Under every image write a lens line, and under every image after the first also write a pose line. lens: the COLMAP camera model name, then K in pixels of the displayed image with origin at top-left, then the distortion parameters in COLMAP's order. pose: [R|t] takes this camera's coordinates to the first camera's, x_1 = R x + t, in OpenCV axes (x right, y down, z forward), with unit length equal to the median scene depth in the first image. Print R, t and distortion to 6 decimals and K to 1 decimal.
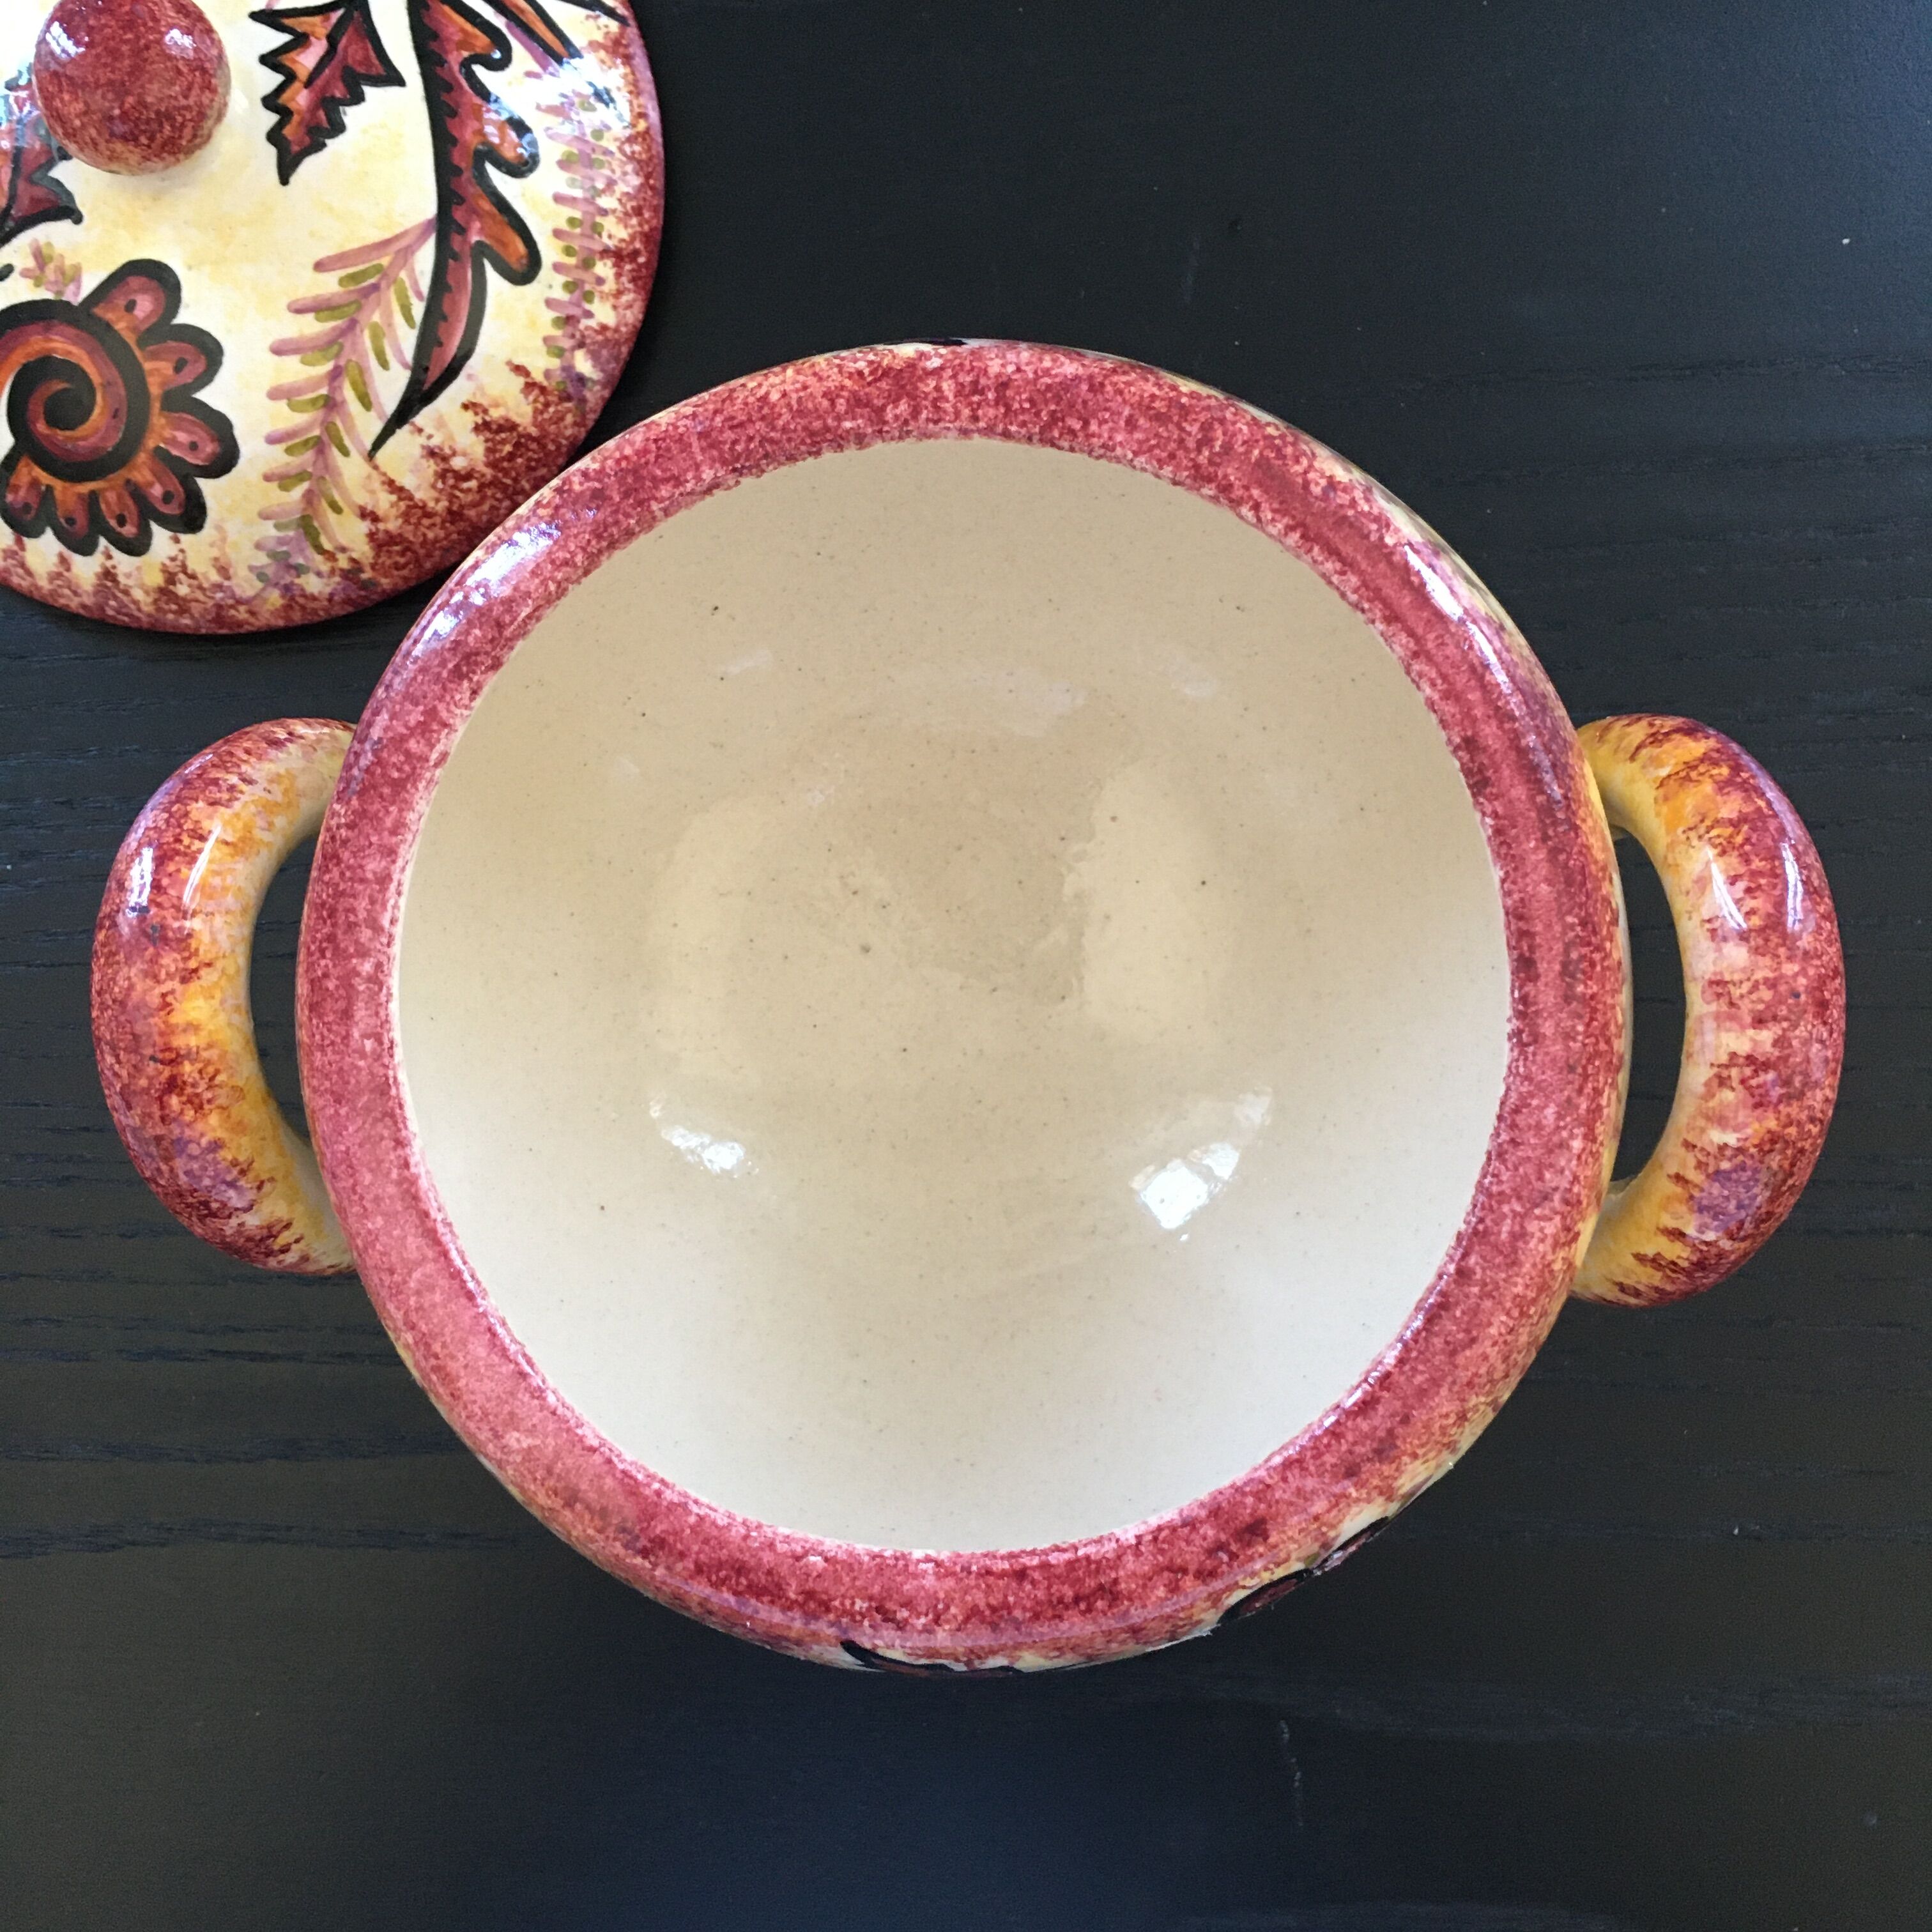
lens RADIAL K [[2228.2, 0, 966.0], [0, 2228.2, 966.0], [0, 0, 1]] dist [0.079084, -0.147532]
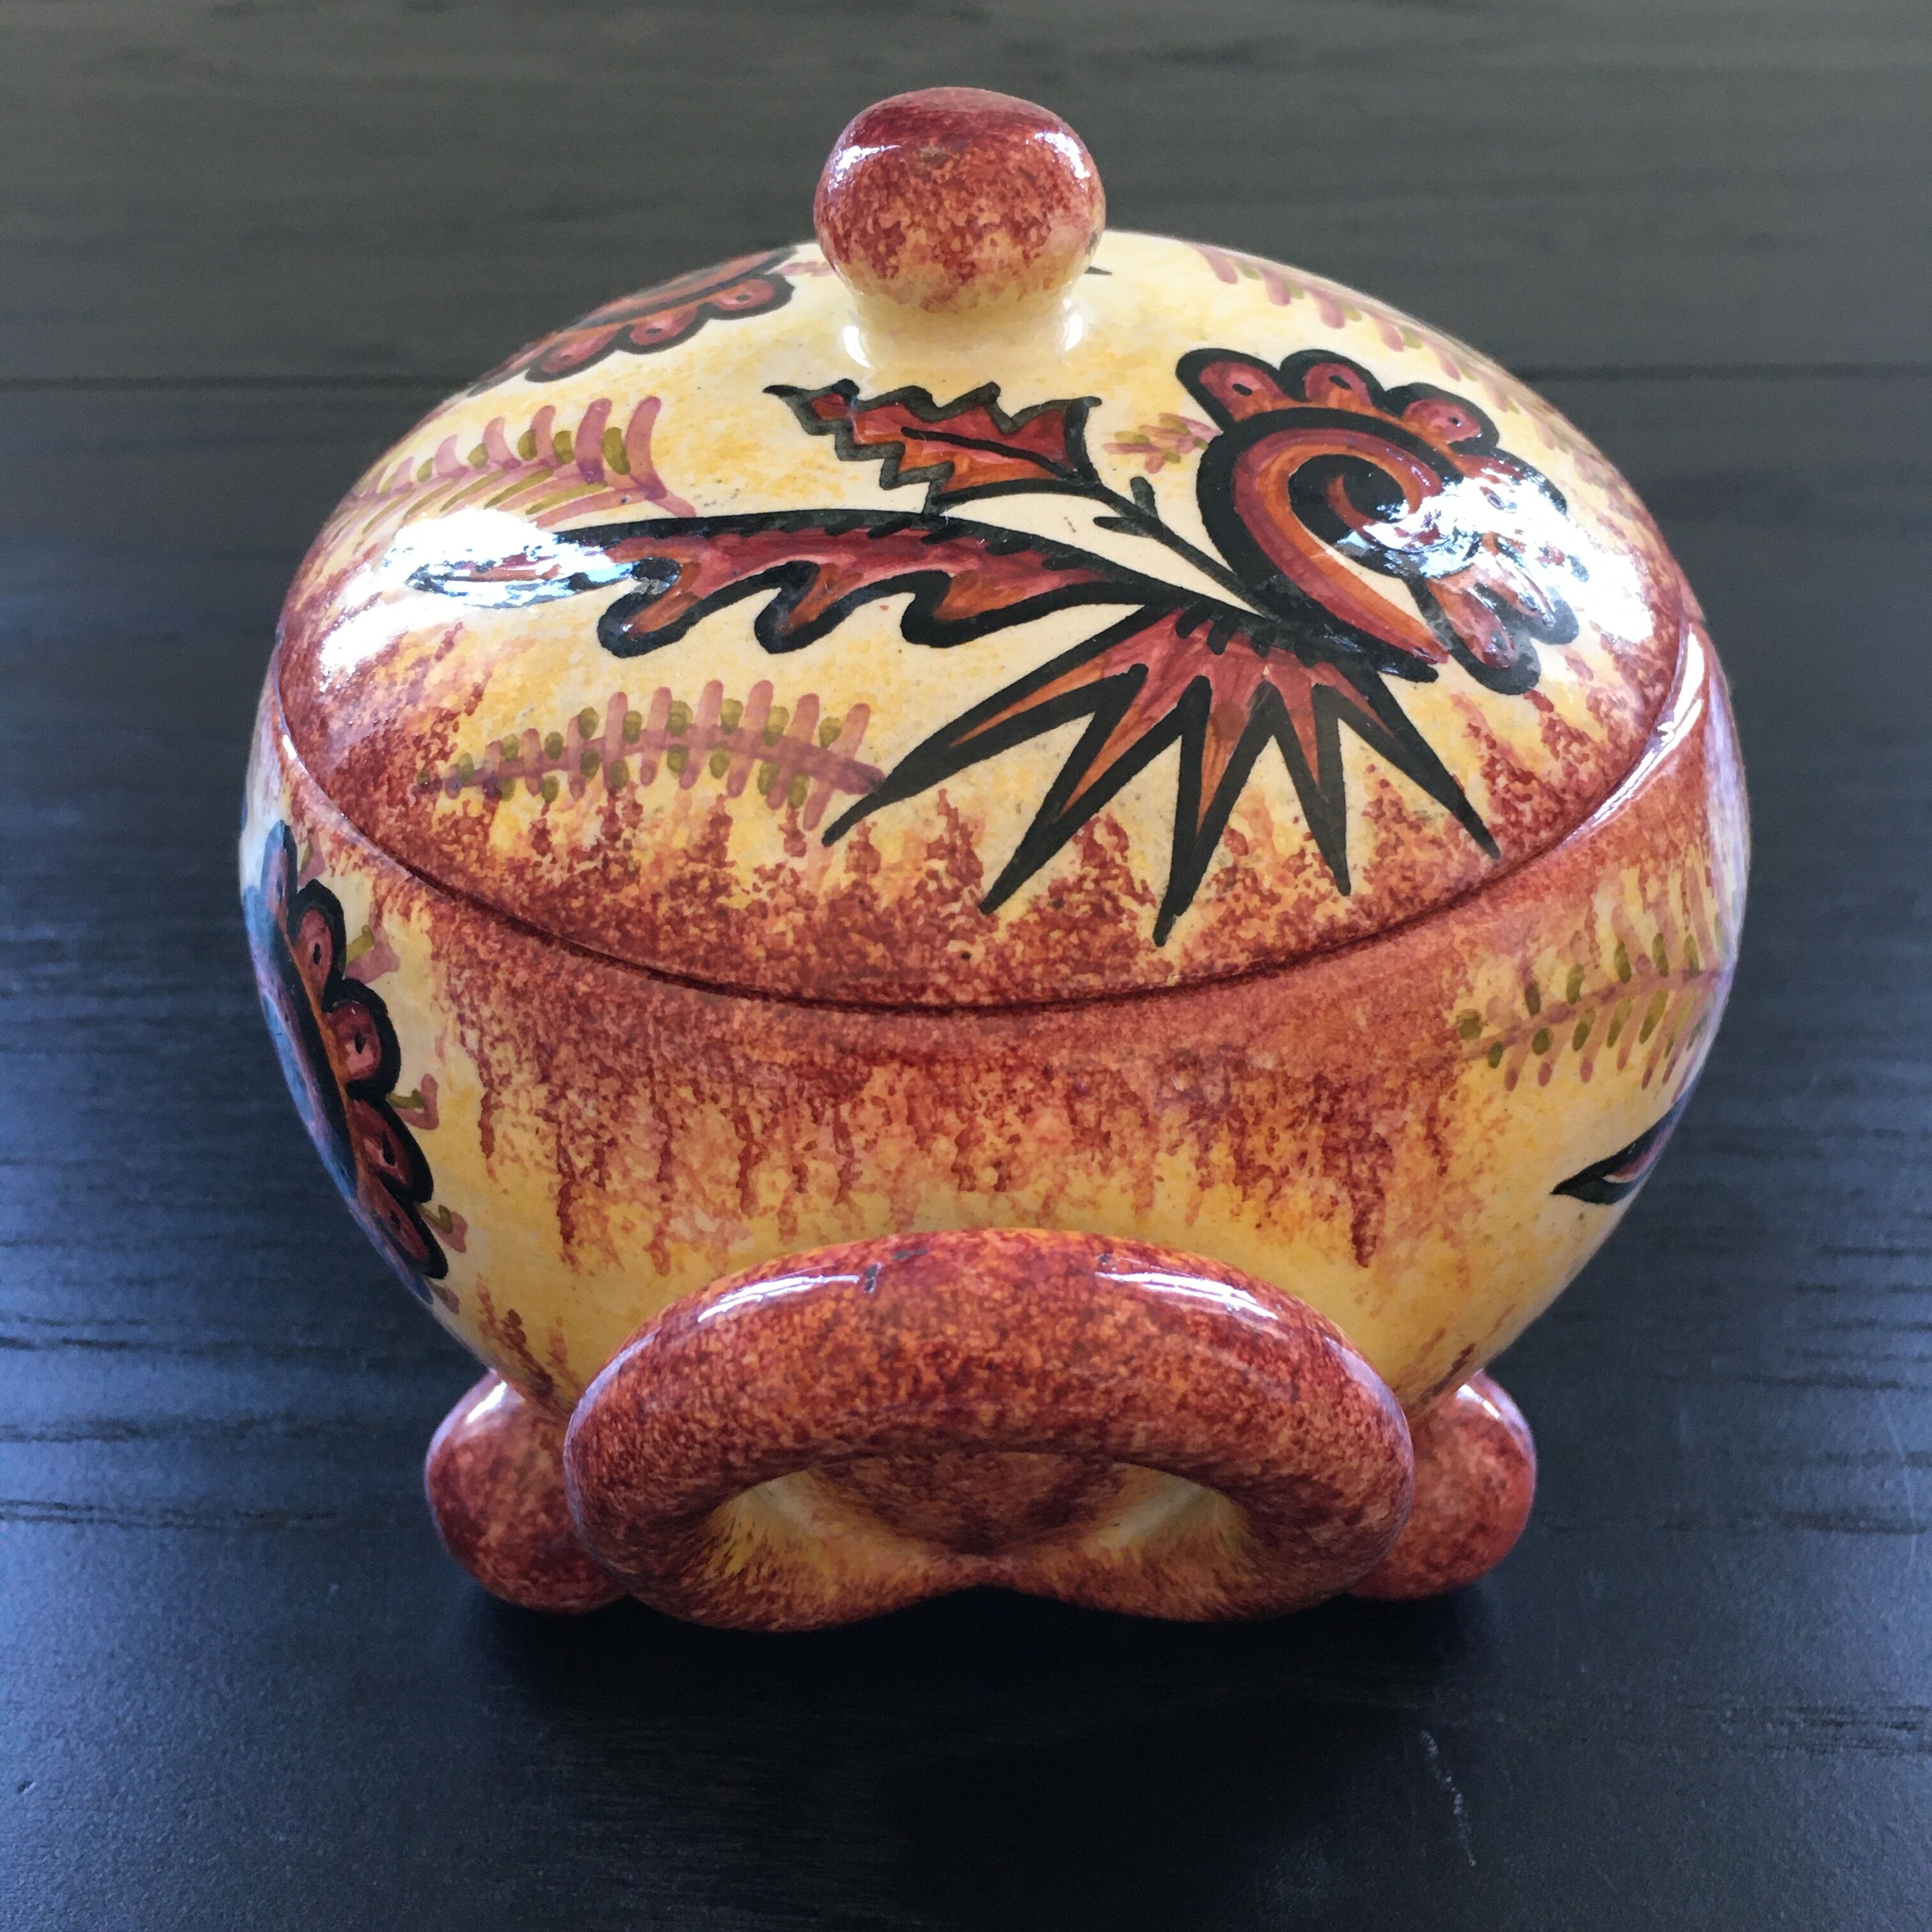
lens RADIAL K [[2228.2, 0, 966.0], [0, 2228.2, 966.0], [0, 0, 1]] dist [0.079084, -0.147532]
pose [[0.261715, -0.592968, 0.761508, -0.944000], [0.964805, 0.181690, -0.190107, -0.211281], [-0.025631, 0.784460, 0.619649, 0.713388]]
